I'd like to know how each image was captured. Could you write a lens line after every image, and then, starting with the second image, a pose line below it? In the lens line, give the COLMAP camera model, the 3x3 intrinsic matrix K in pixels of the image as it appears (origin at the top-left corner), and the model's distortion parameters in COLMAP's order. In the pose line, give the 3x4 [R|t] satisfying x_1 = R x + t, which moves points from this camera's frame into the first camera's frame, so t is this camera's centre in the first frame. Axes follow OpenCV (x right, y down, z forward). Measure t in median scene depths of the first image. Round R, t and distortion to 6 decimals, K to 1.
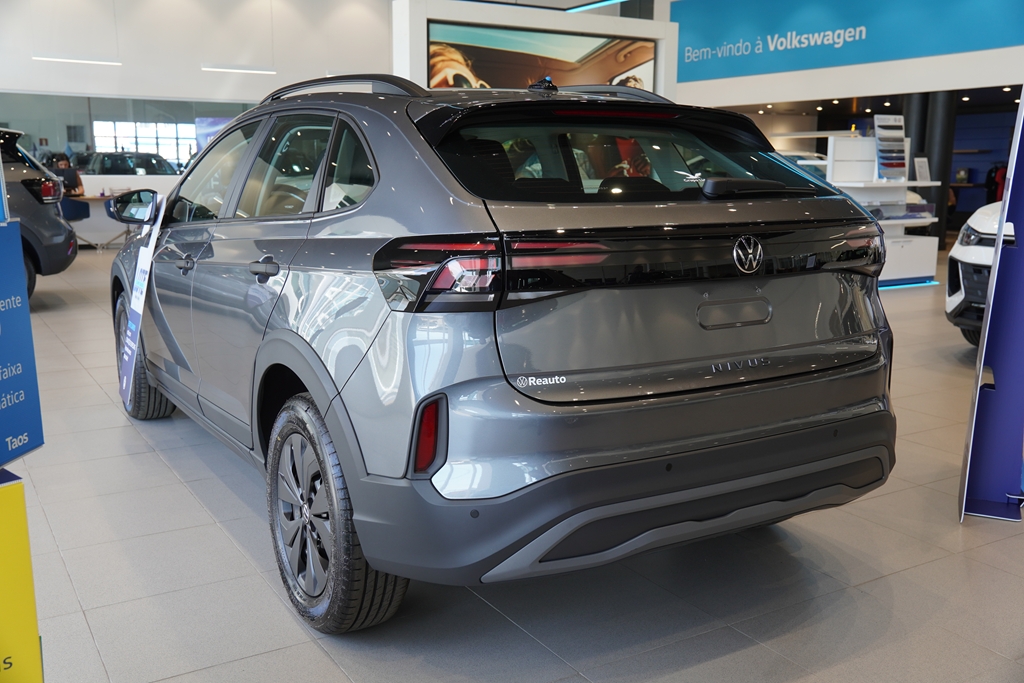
lens RADIAL K [[974.1, 0, 516.4], [0, 974.1, 342.4], [0, 0, 1]] dist [-0.013604, 0.000000]
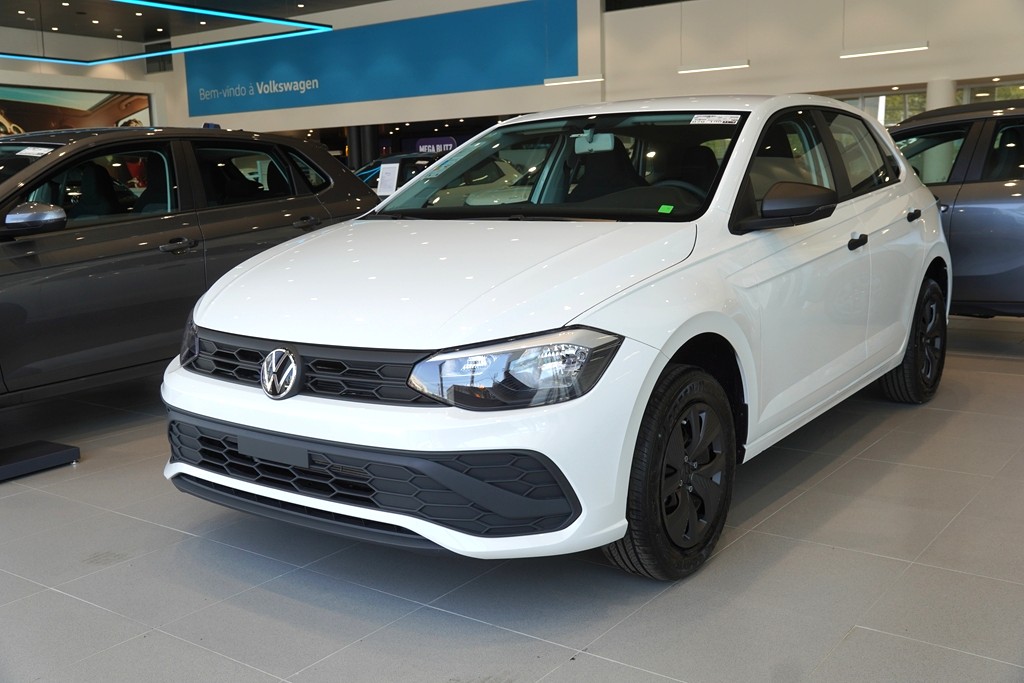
lens RADIAL K [[988.5, 0, 513.0], [0, 988.5, 338.5], [0, 0, 1]] dist [0.048789, 0.000000]
pose [[0.930203, -0.086808, 0.356631, 0.072813], [0.092443, 0.995717, 0.001249, 0.085657], [-0.355212, 0.031806, 0.934244, -0.486713]]
